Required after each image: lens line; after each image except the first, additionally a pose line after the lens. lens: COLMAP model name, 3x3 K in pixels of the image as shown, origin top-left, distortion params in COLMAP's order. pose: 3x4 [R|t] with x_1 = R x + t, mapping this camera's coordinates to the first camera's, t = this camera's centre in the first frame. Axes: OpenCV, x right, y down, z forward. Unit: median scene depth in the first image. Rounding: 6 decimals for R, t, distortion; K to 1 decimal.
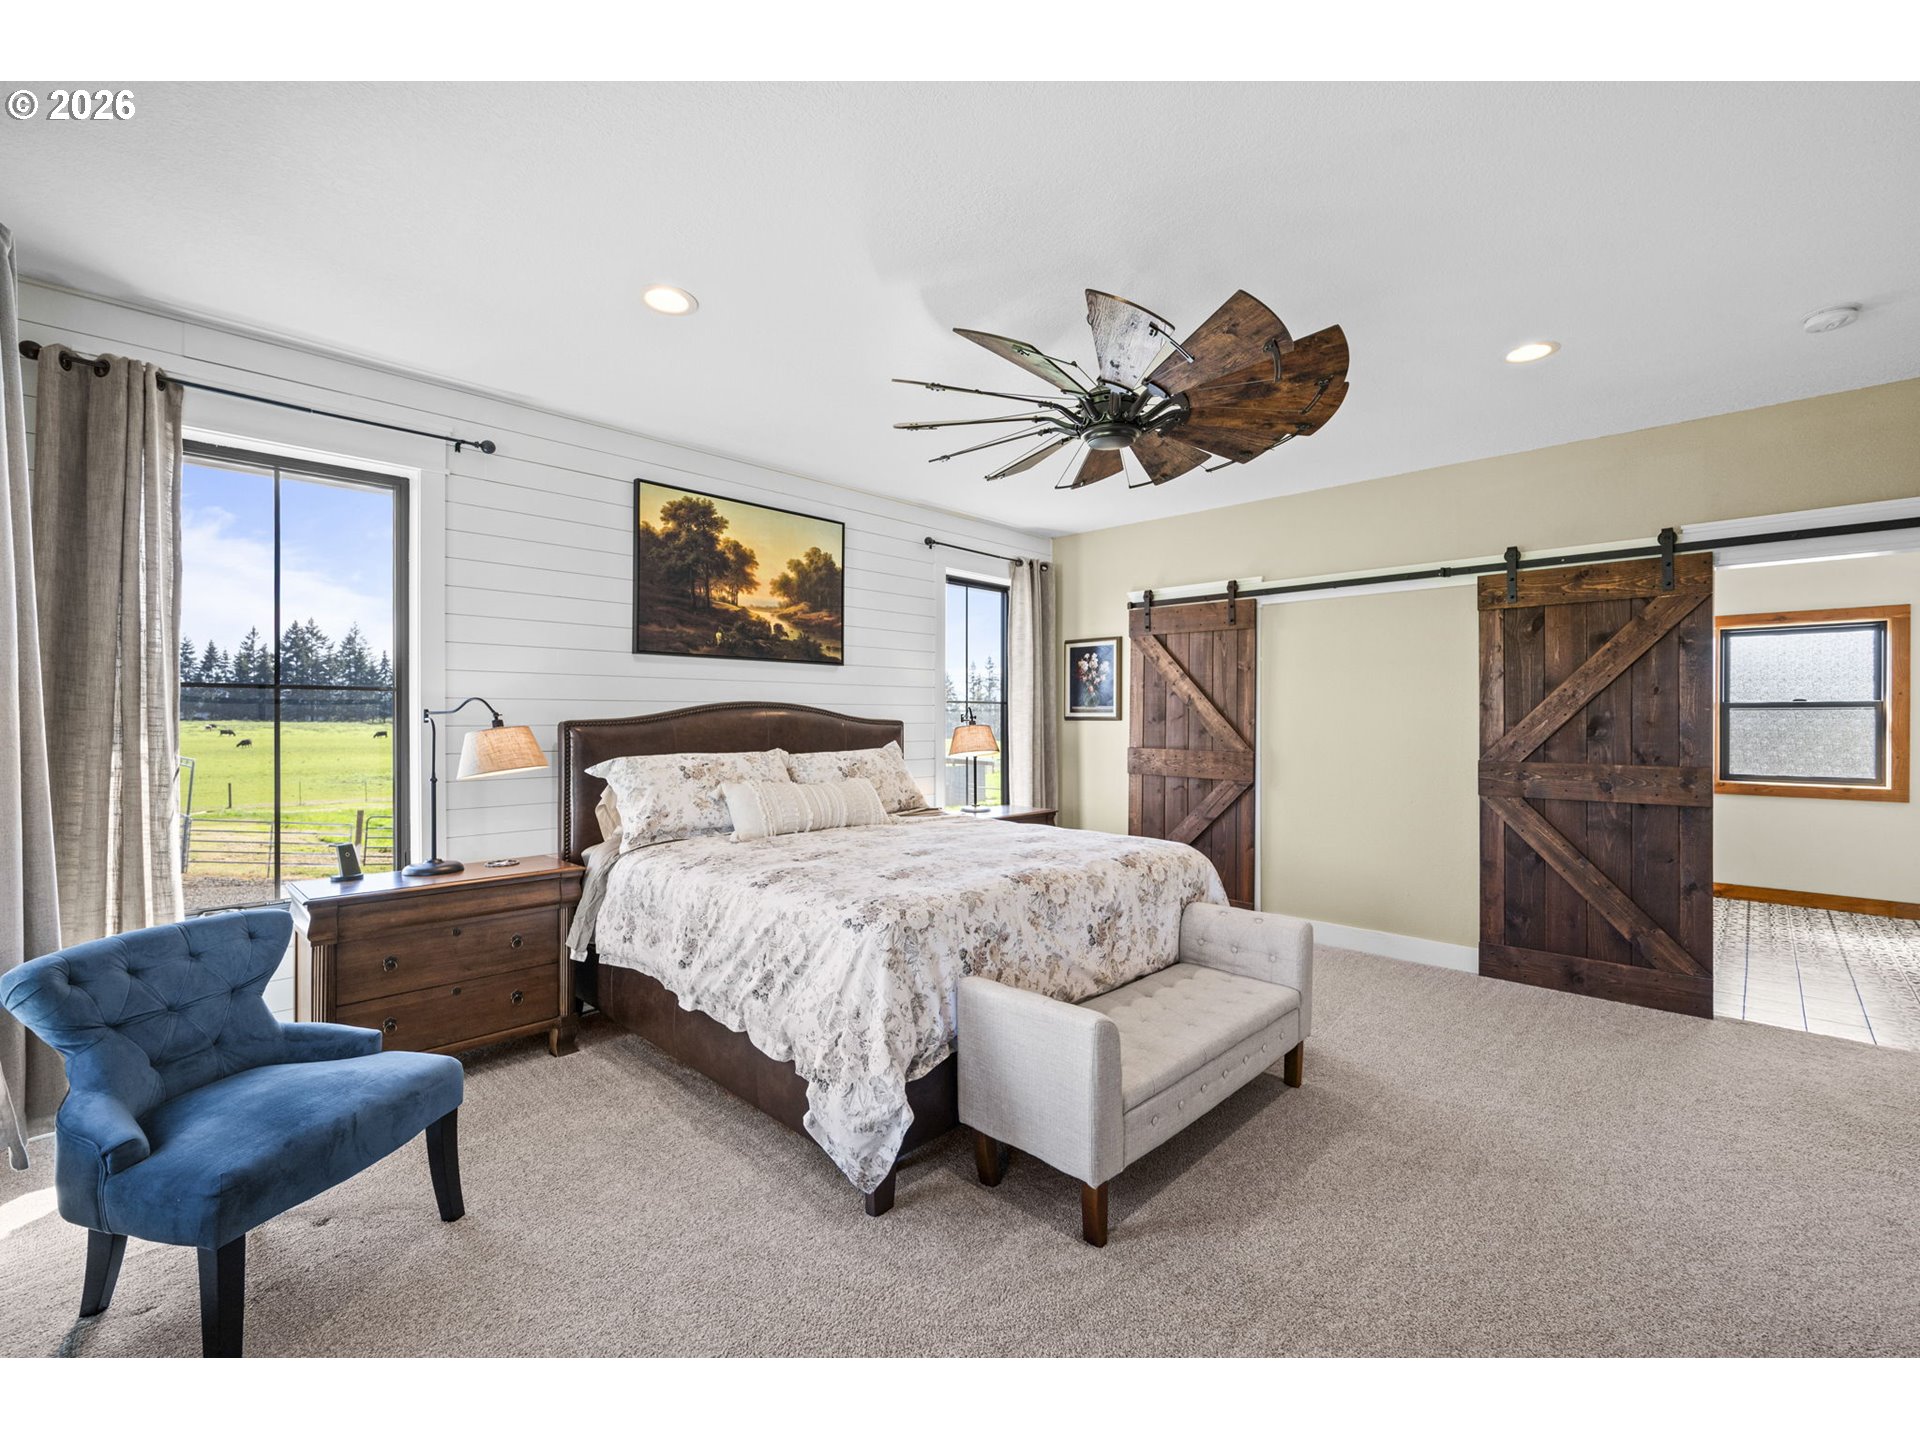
lens RADIAL K [[834.0, 0, 952.8], [0, 834.0, 723.7], [0, 0, 1]] dist [-0.004493, -0.000079]
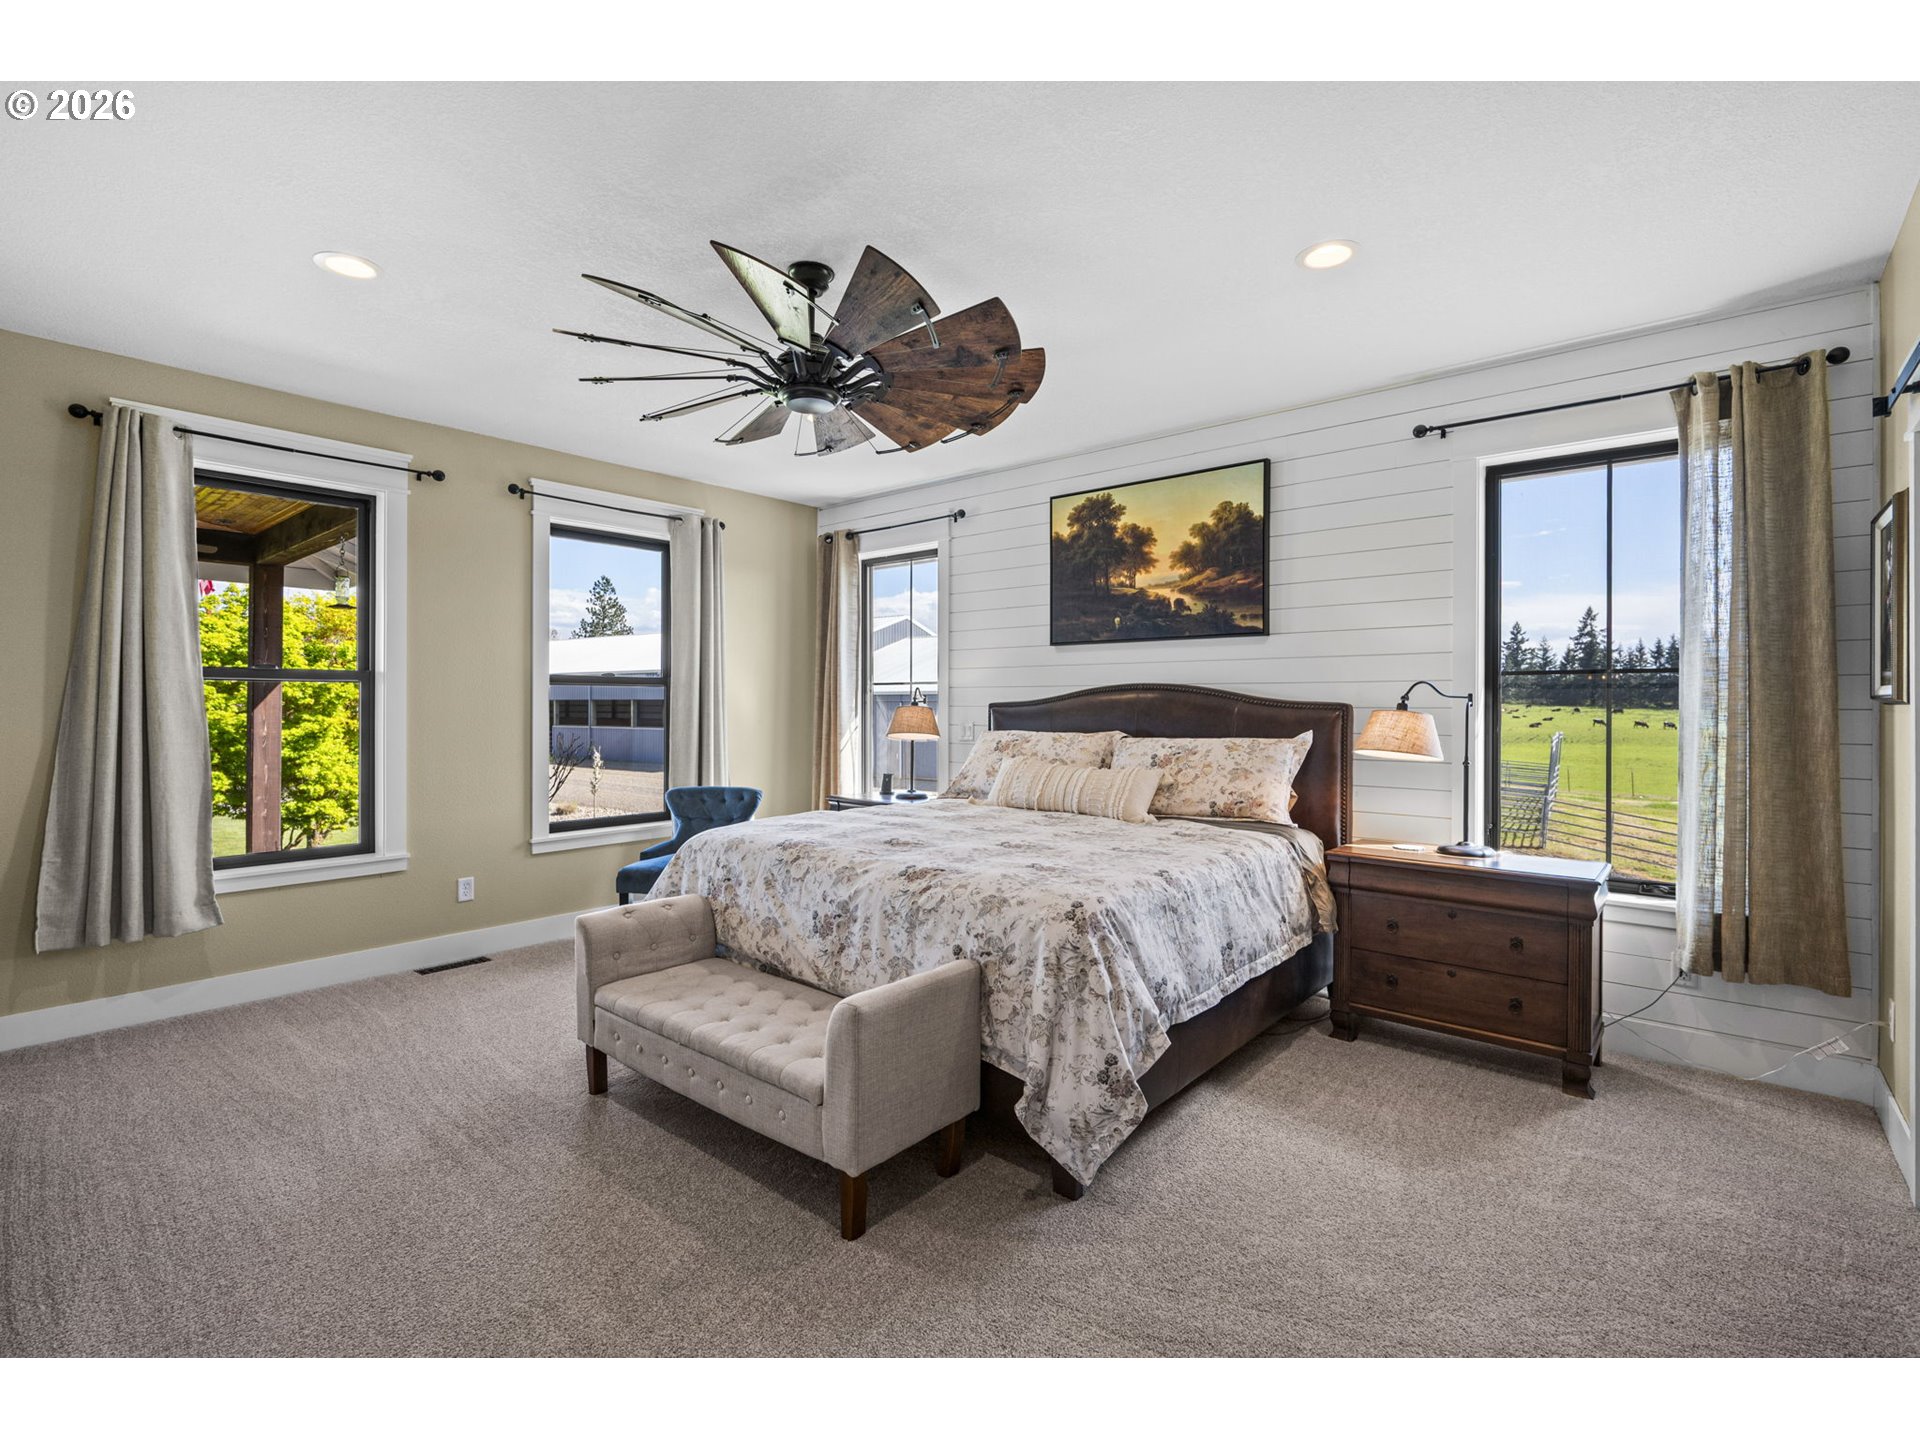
lens RADIAL K [[893.4, 0, 954.6], [0, 893.4, 703.9], [0, 0, 1]] dist [-0.000056, -0.000226]
pose [[0.059492, 0.000708, -0.998229, 0.790501], [-0.007690, 0.999970, 0.000251, -0.001285], [0.998199, 0.007662, 0.059496, 0.715503]]
